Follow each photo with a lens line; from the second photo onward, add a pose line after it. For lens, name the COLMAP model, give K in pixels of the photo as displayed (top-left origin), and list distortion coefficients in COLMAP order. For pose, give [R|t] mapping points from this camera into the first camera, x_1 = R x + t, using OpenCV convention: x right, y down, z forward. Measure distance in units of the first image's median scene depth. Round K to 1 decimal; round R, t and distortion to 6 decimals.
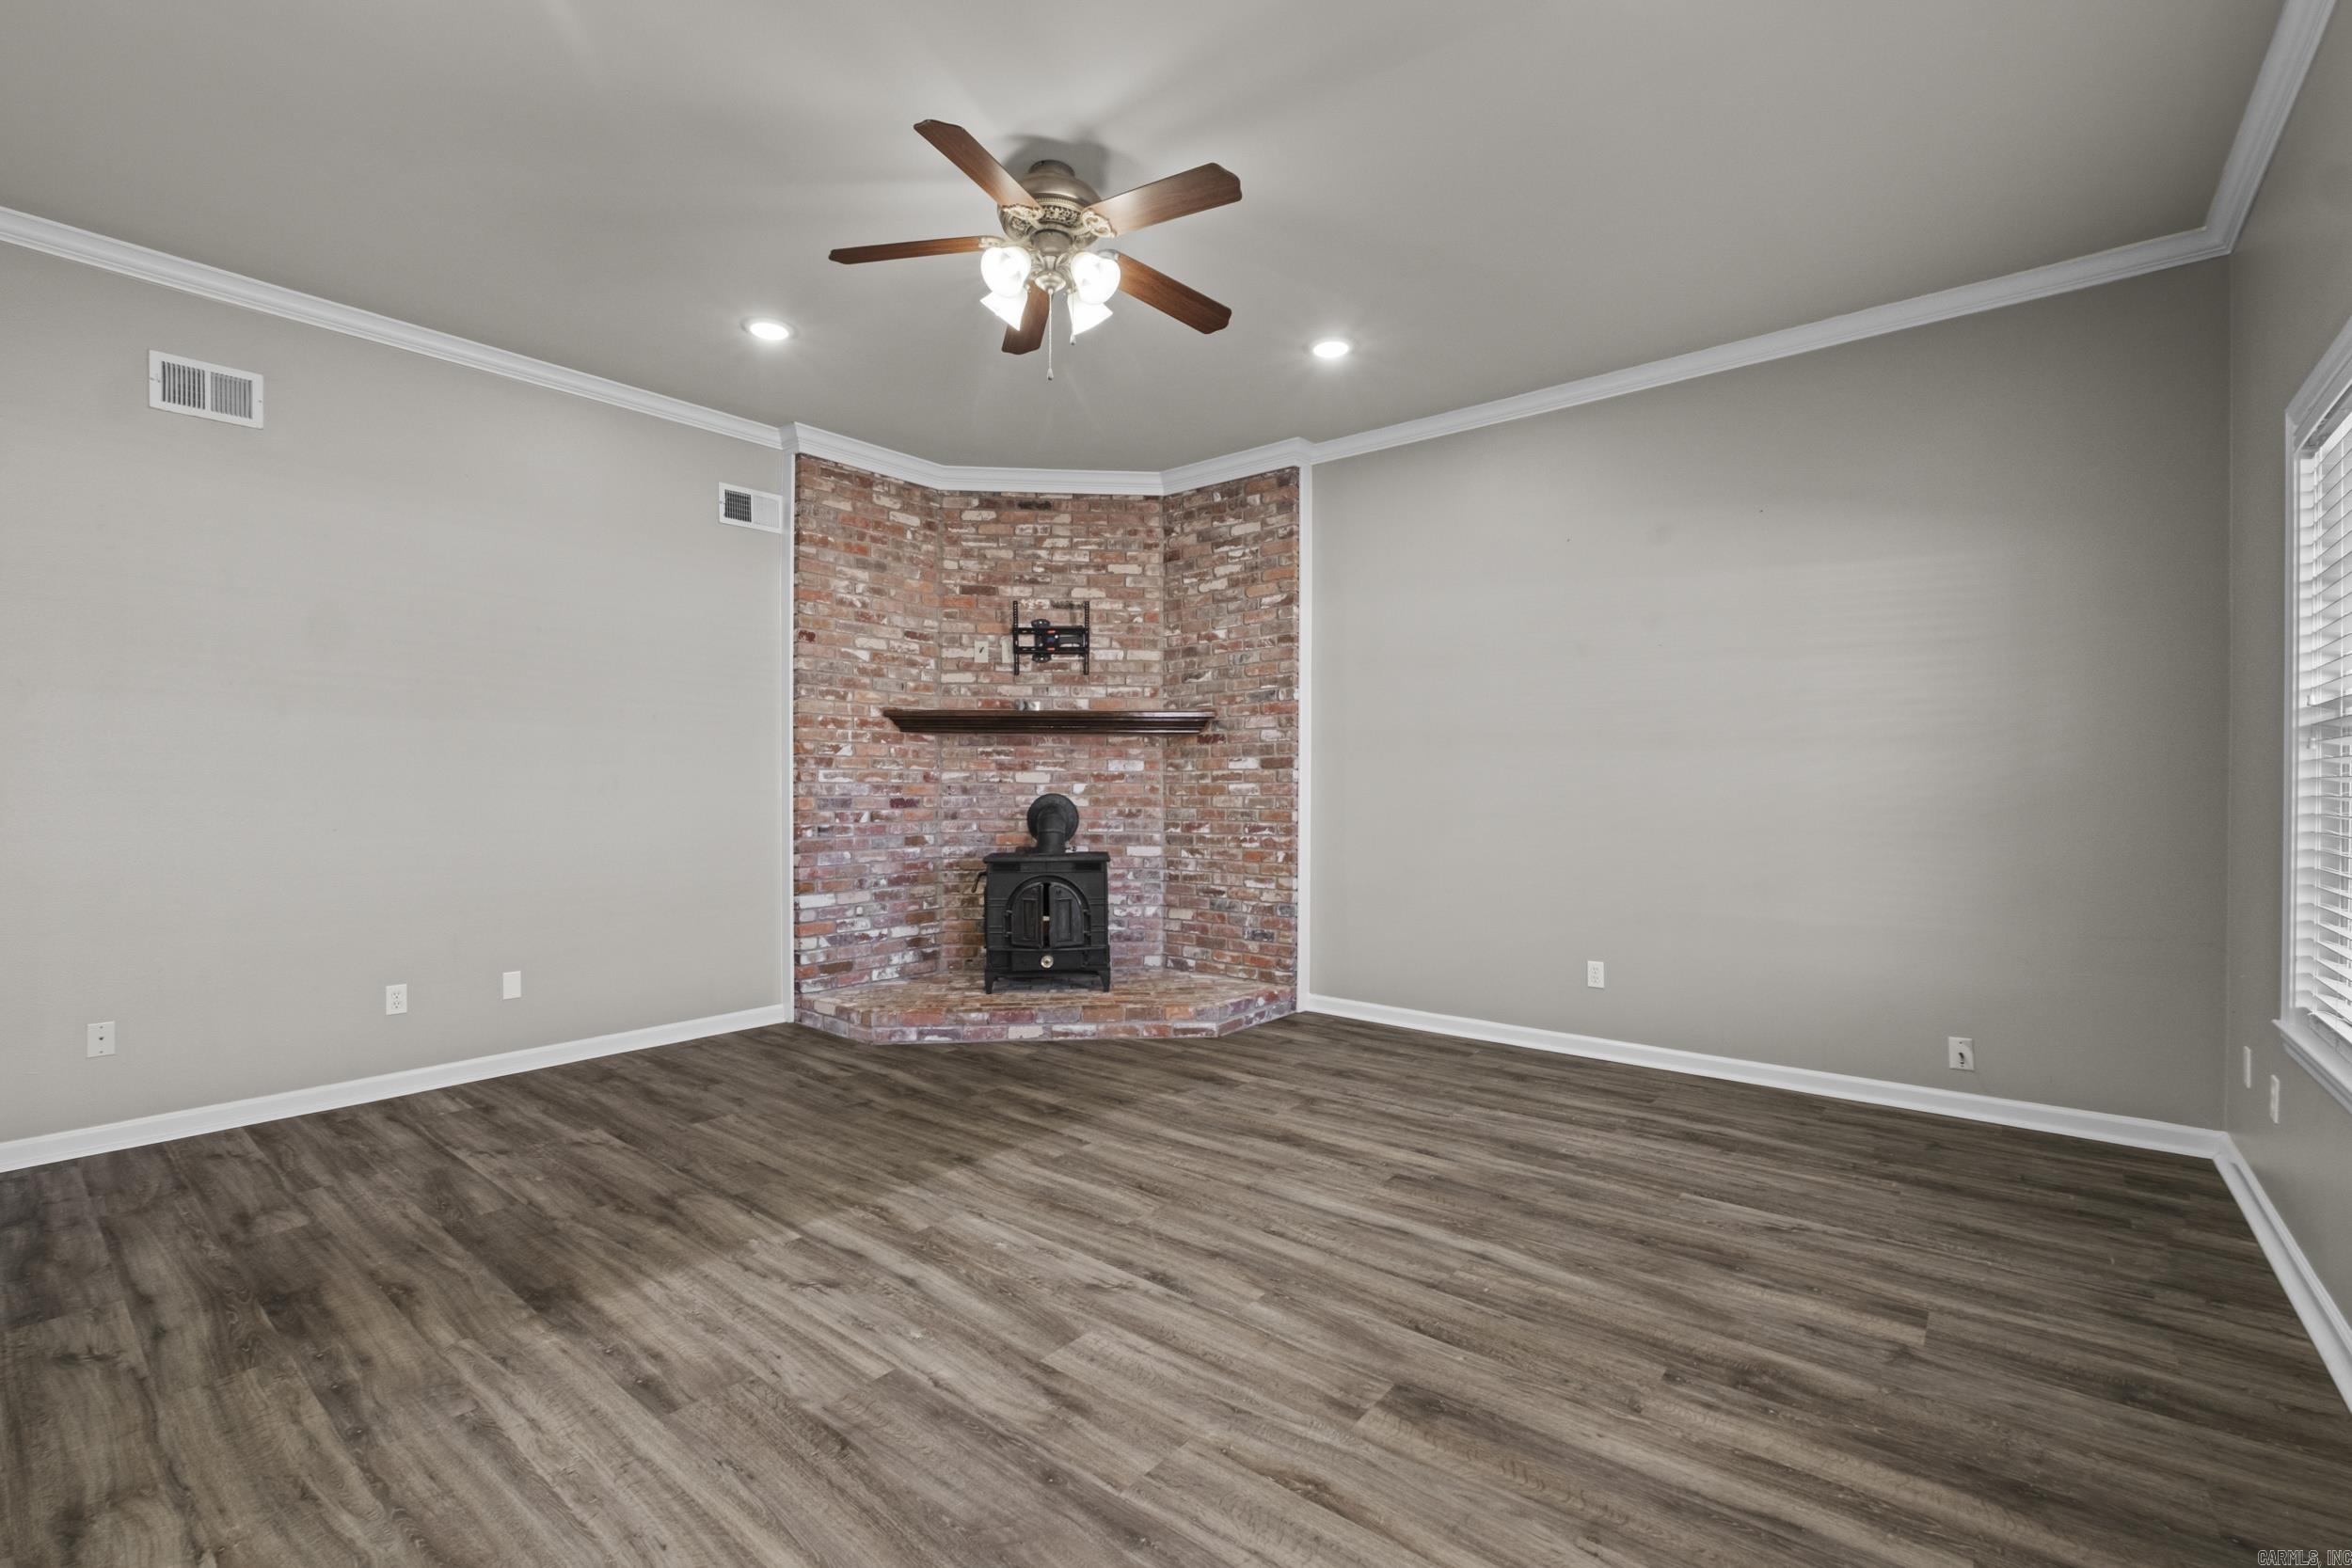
lens RADIAL K [[1031.5, 0, 1151.4], [0, 1031.5, 787.0], [0, 0, 1]] dist [-0.006533, 0.000367]
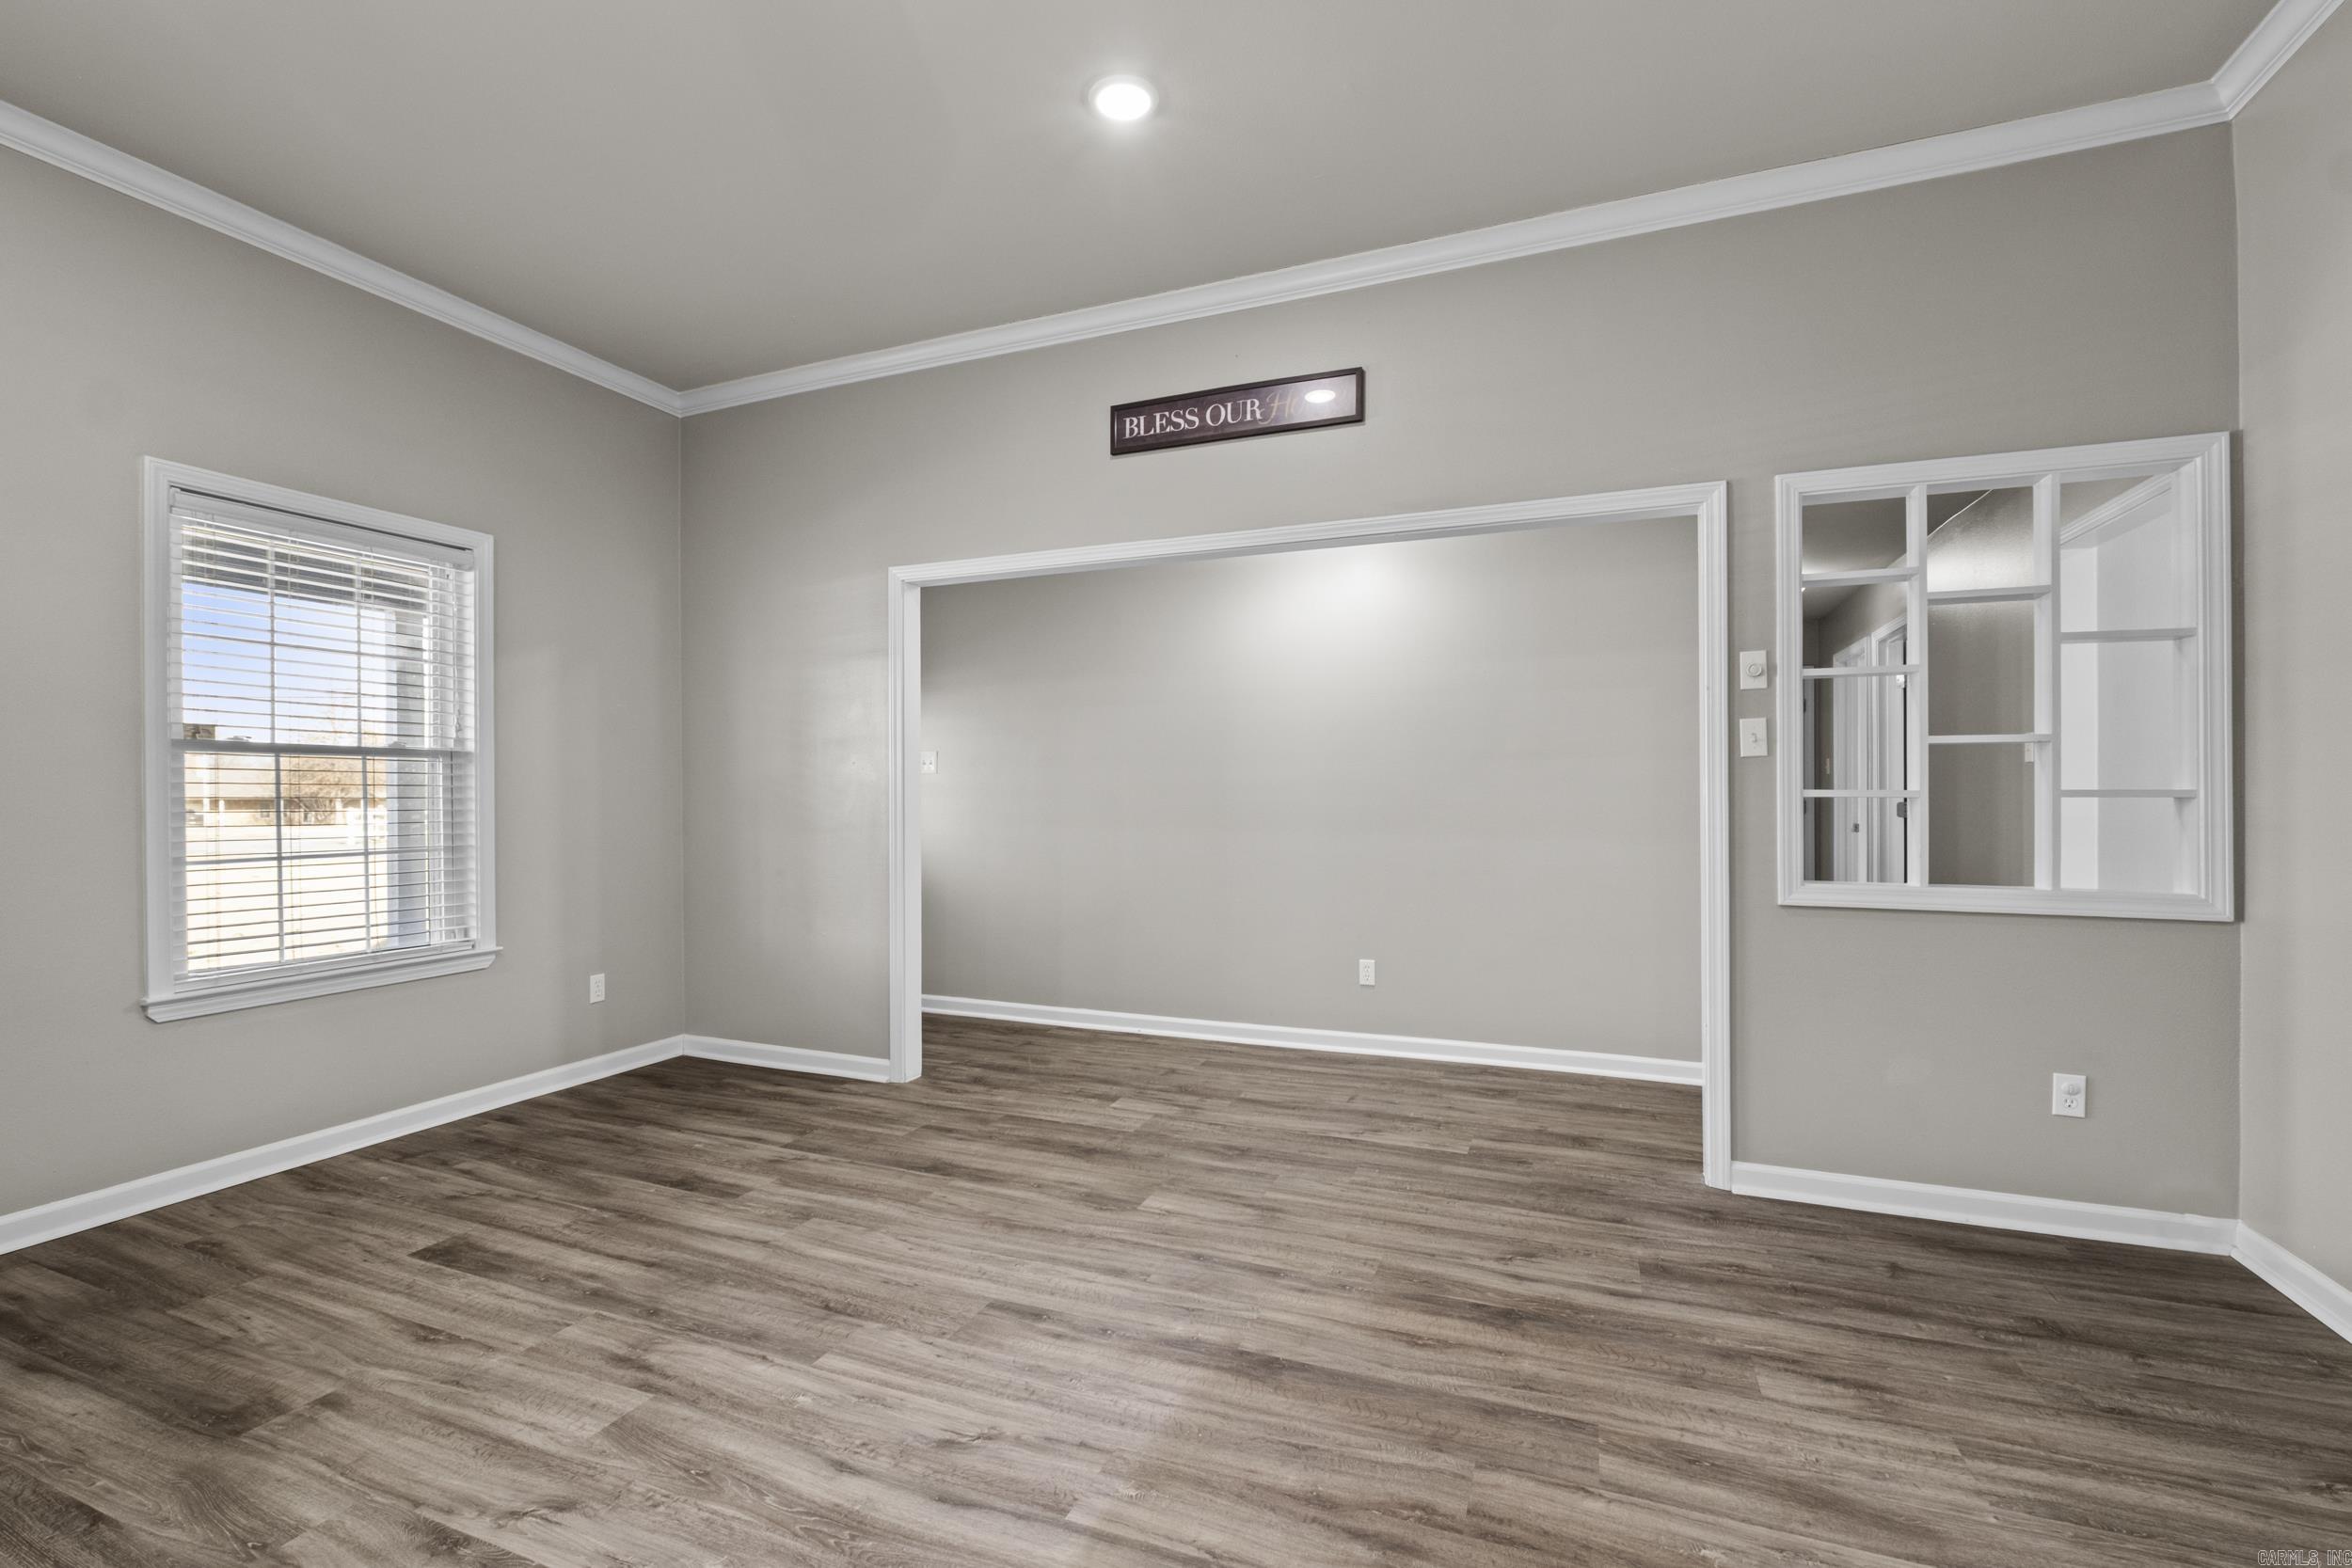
lens RADIAL K [[1032.7, 0, 1148.3], [0, 1032.7, 793.6], [0, 0, 1]] dist [-0.009059, -0.000254]
pose [[-0.953914, 0.003604, -0.300059, -0.108173], [0.004399, 0.999988, -0.001973, 0.002682], [0.300049, -0.003202, -0.953919, 0.849235]]
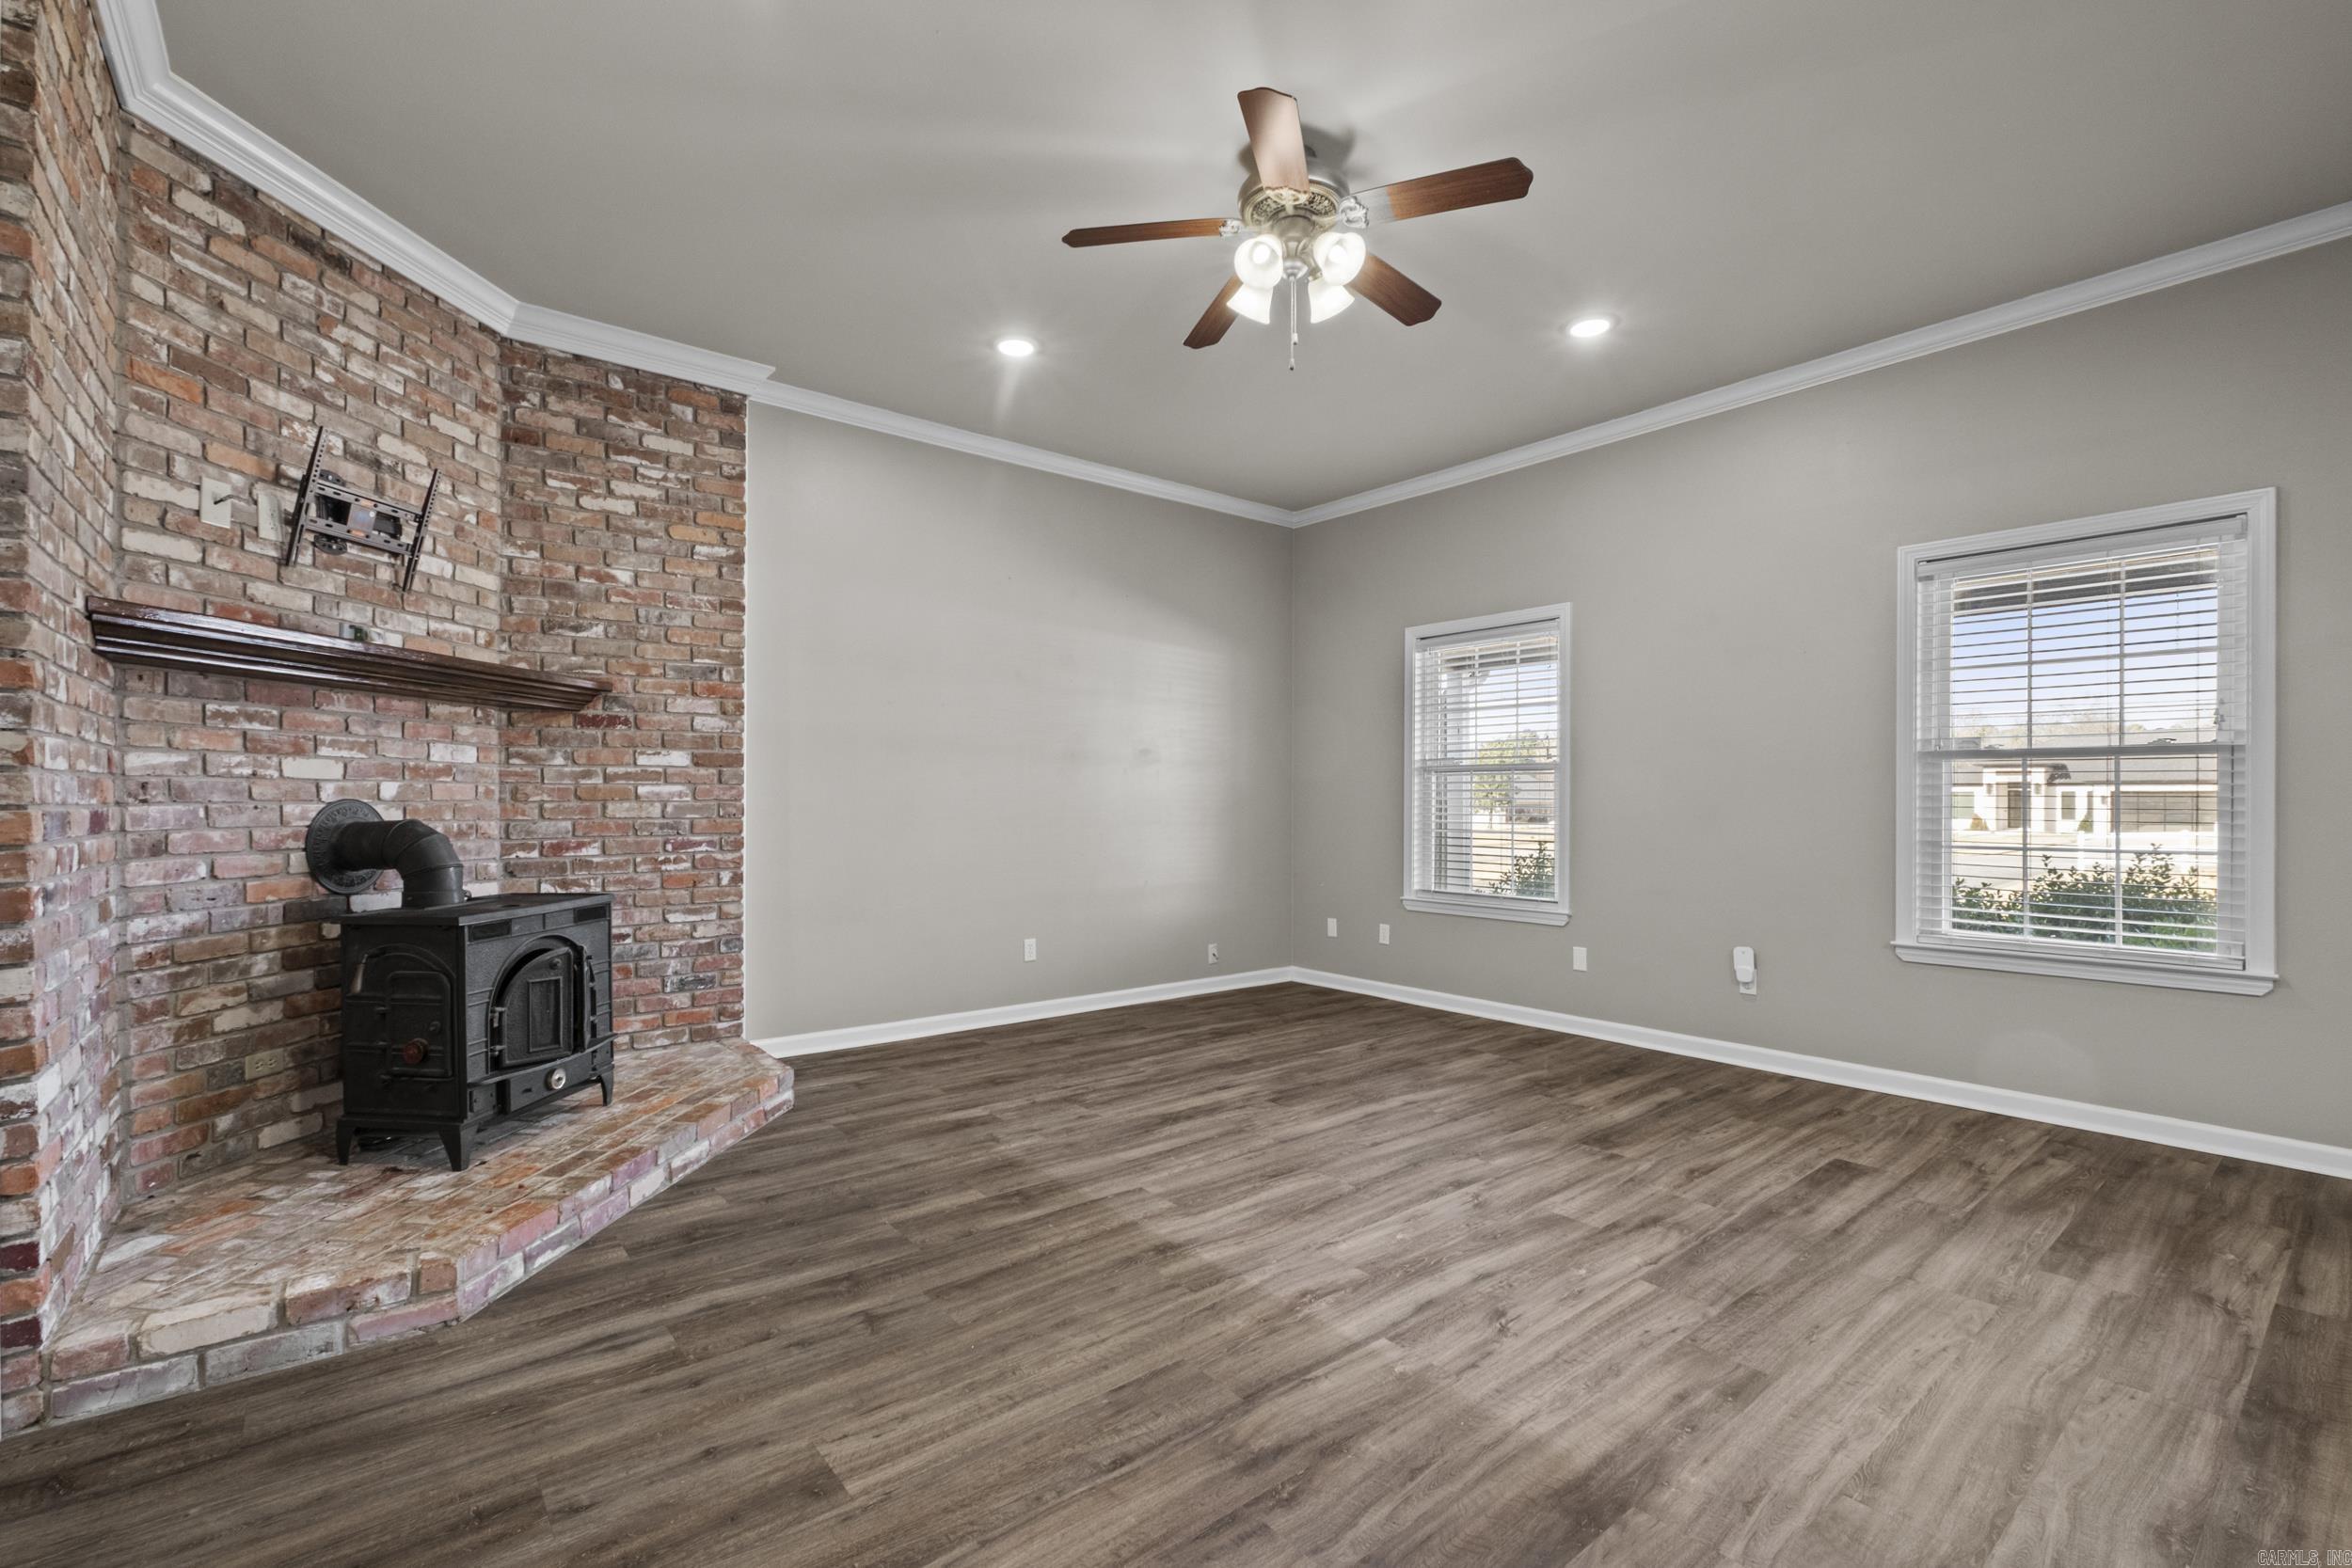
lens RADIAL K [[1033.8, 0, 1177.1], [0, 1033.8, 798.9], [0, 0, 1]] dist [-0.006211, -0.000353]
pose [[0.183839, -0.000951, 0.982956, -0.621818], [-0.002827, 0.999995, 0.001496, 0.004571], [-0.982952, -0.003053, 0.183835, 0.536481]]
